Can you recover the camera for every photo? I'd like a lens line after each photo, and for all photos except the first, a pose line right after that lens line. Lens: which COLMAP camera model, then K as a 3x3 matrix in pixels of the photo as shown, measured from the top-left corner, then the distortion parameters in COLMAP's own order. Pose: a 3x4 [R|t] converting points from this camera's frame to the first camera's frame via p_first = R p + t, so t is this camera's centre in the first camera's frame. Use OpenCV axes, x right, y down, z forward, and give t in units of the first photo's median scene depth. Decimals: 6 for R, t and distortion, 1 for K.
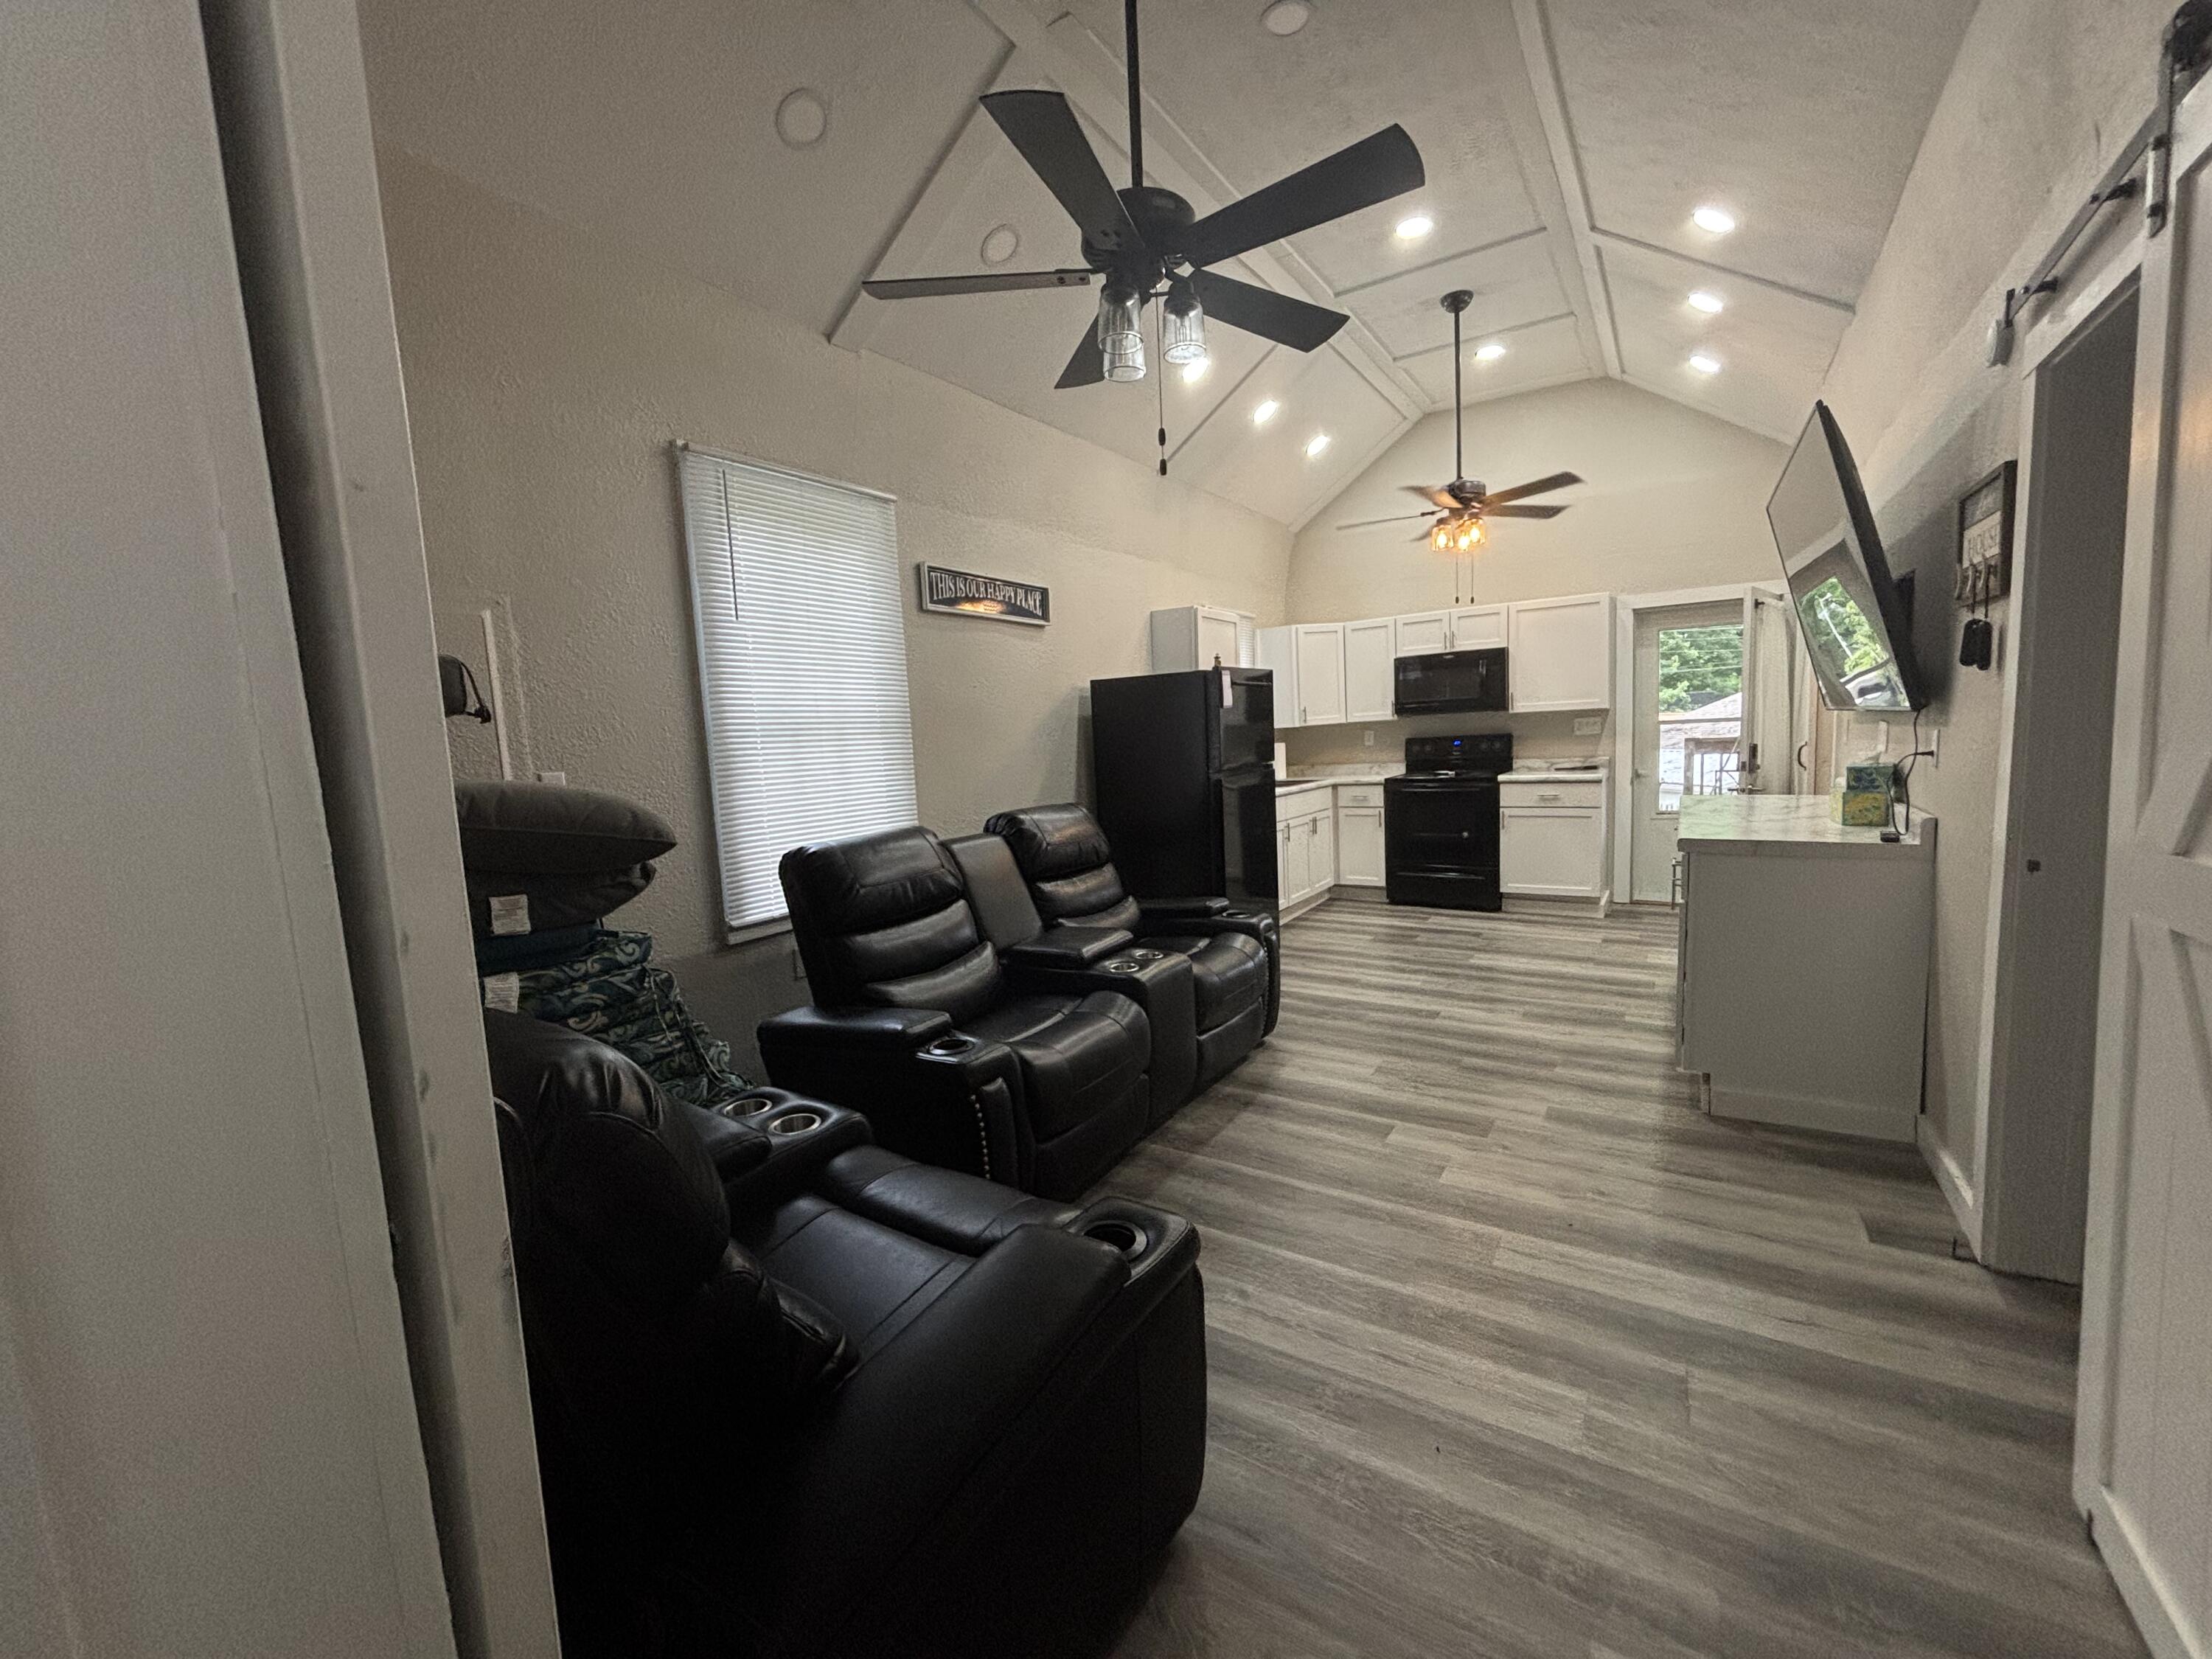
lens RADIAL K [[886.4, 0, 1104.5], [0, 886.4, 823.6], [0, 0, 1]] dist [0.002429, -0.000057]
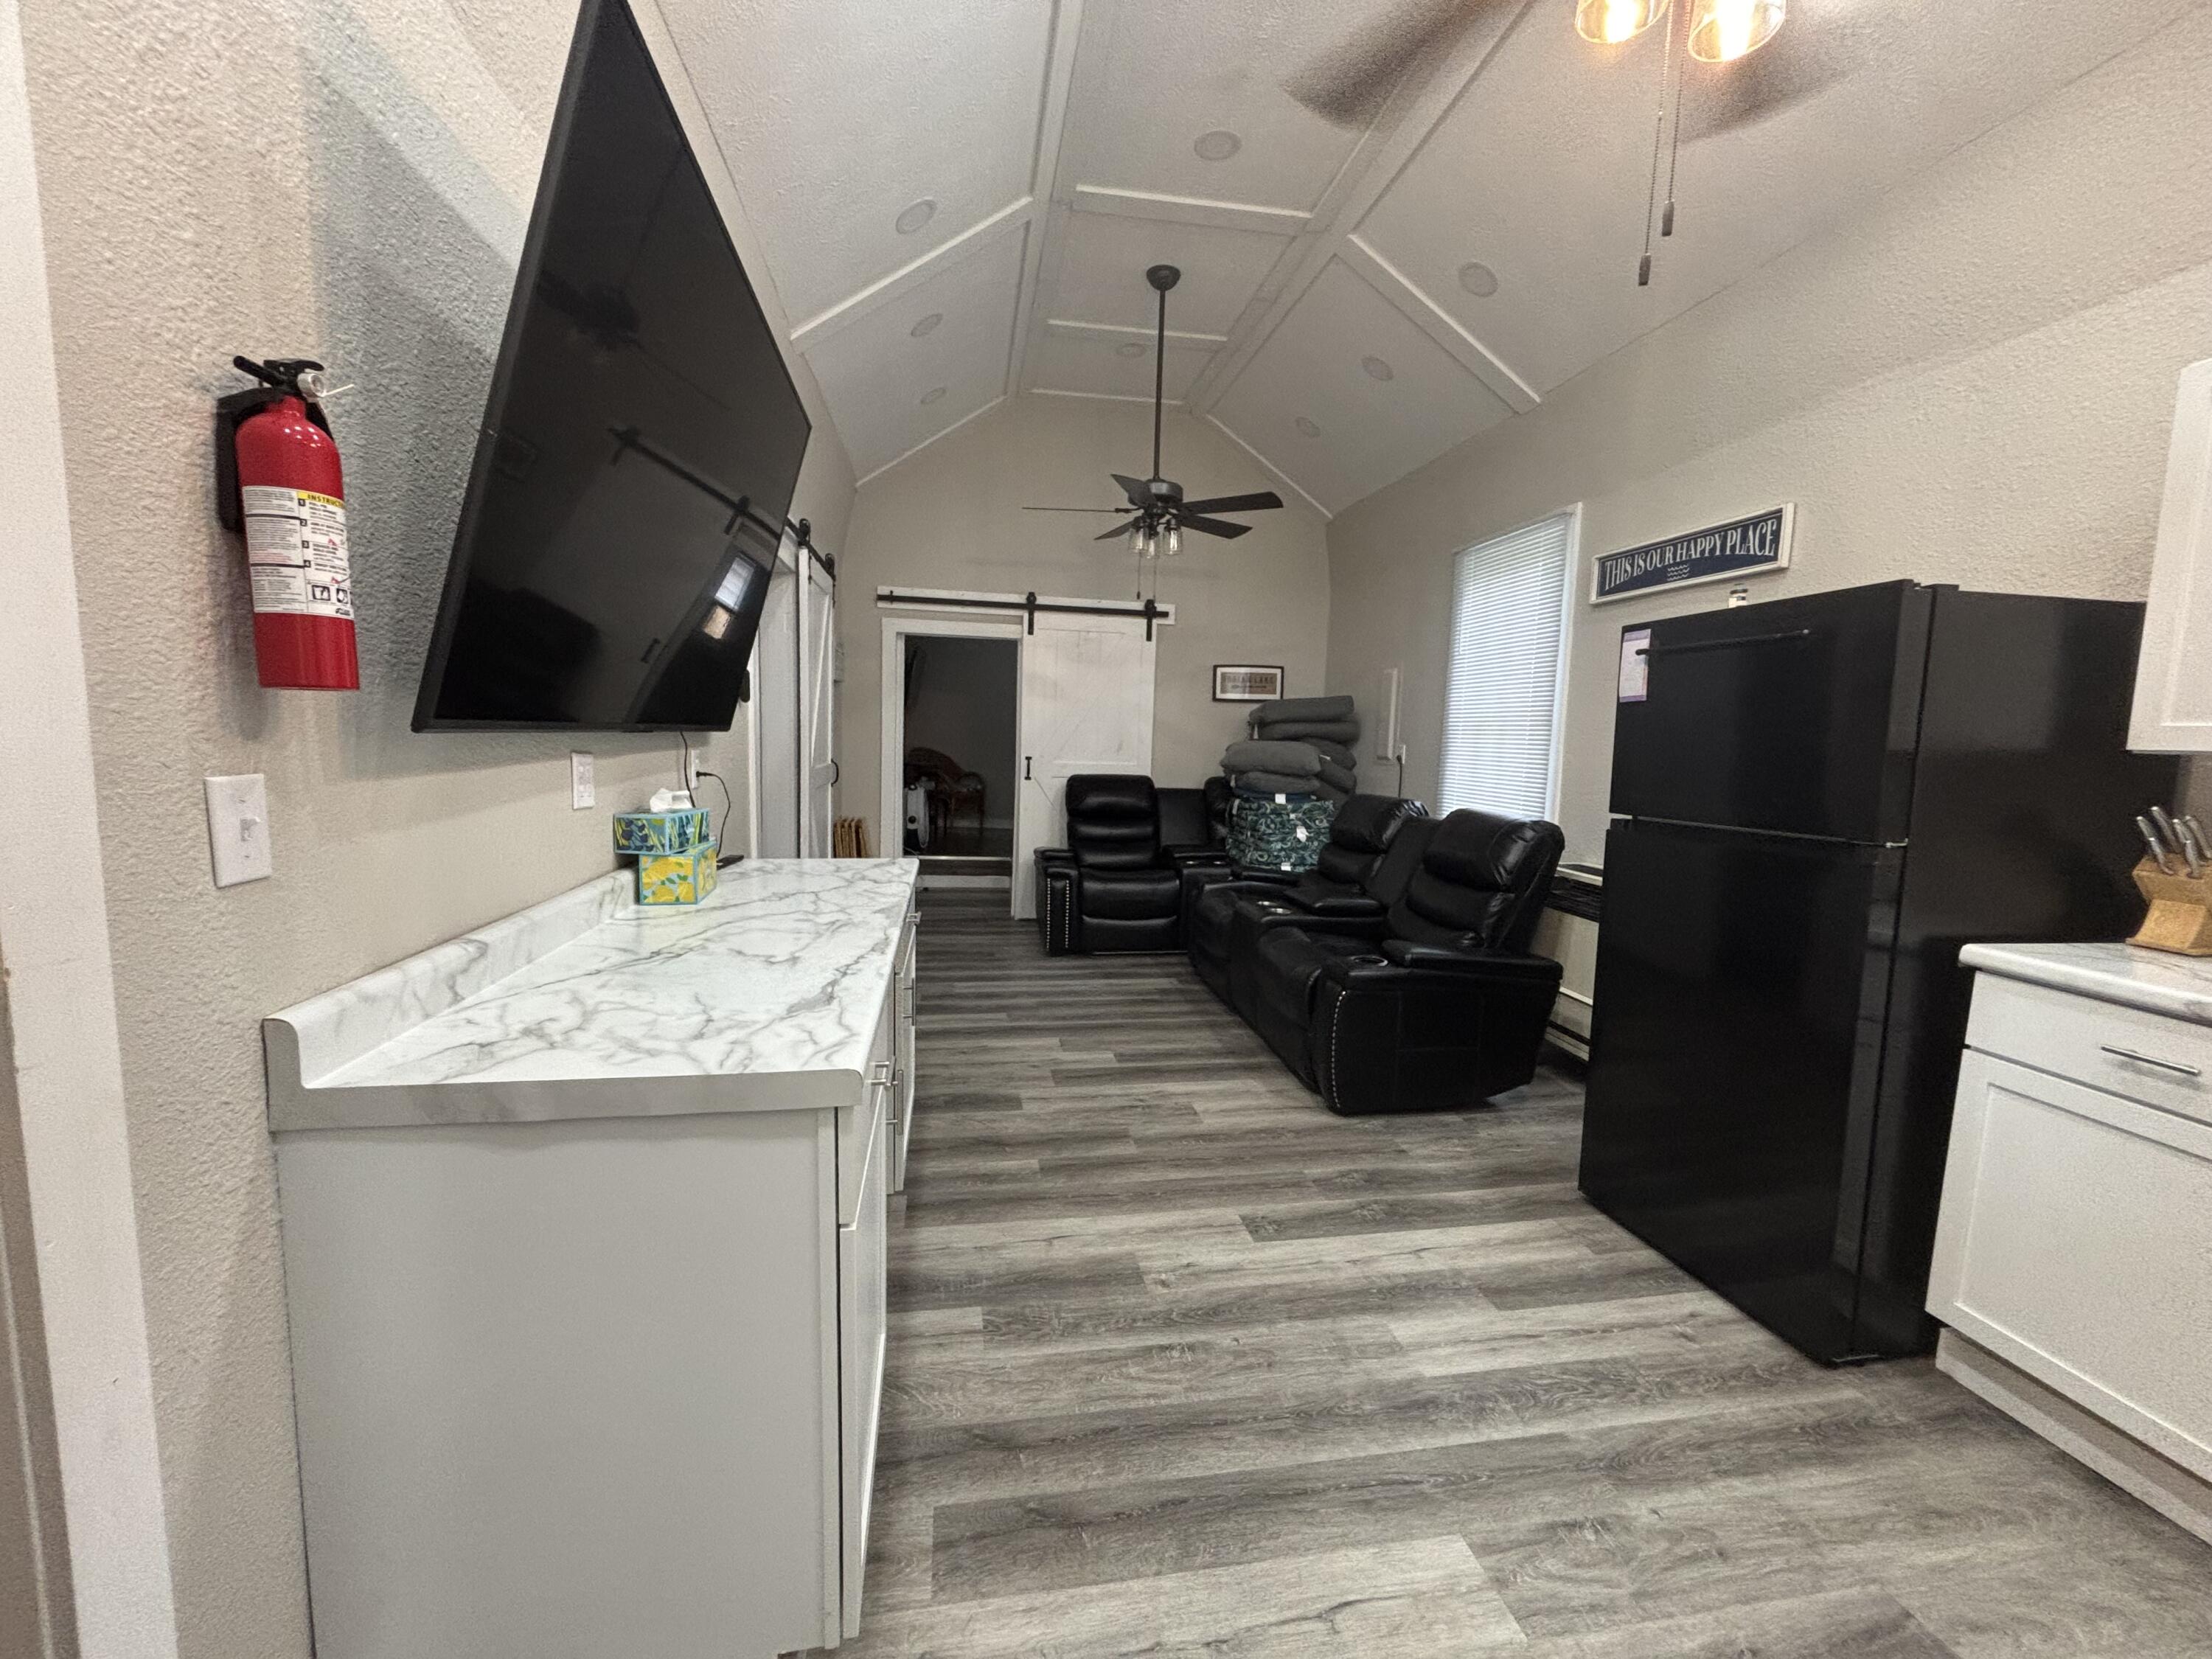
lens RADIAL K [[886.4, 0, 1113.0], [0, 886.4, 836.1], [0, 0, 1]] dist [0.002429, -0.000057]
pose [[-0.731581, 0.105709, -0.673510, 0.912103], [-0.056751, 0.975035, 0.214679, -0.184597], [0.679389, 0.195277, -0.707317, 1.462000]]
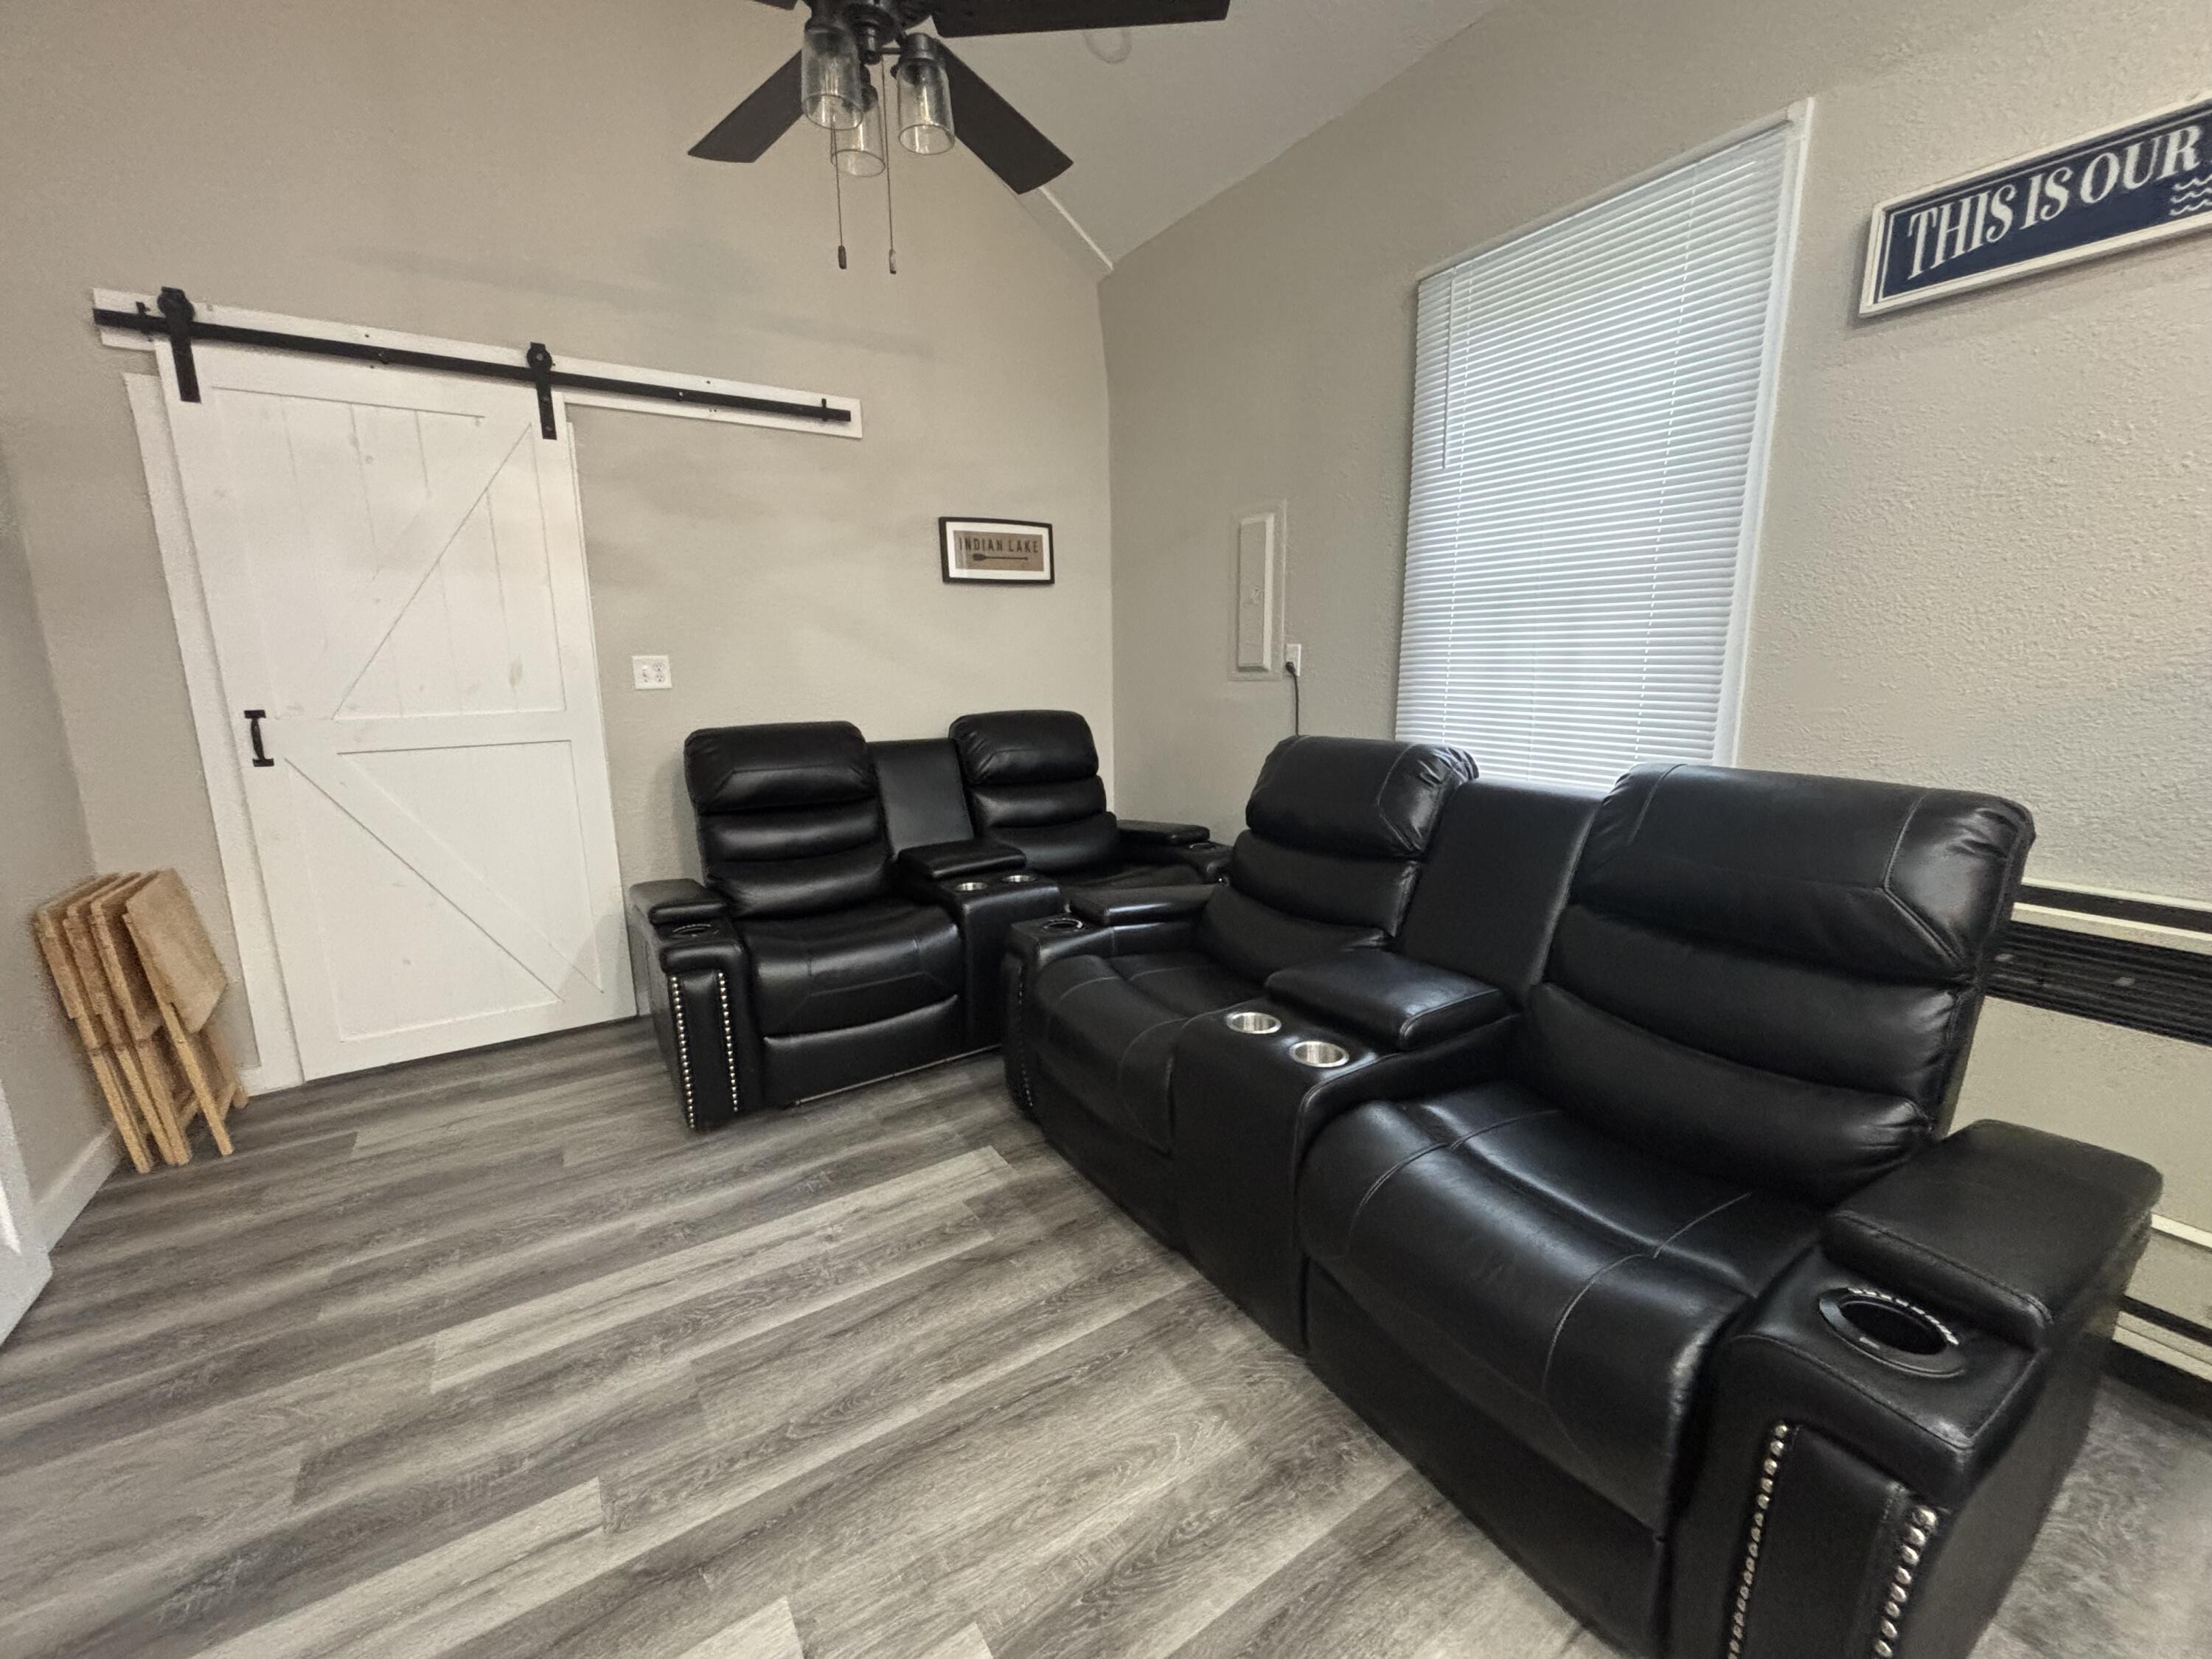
lens RADIAL K [[886.4, 0, 1110.3], [0, 886.4, 825.7], [0, 0, 1]] dist [0.002429, -0.000057]
pose [[-0.397802, 0.227158, -0.888906, 0.451415], [-0.052068, 0.961714, 0.269065, -0.096233], [0.915993, 0.153318, -0.370744, 0.902838]]
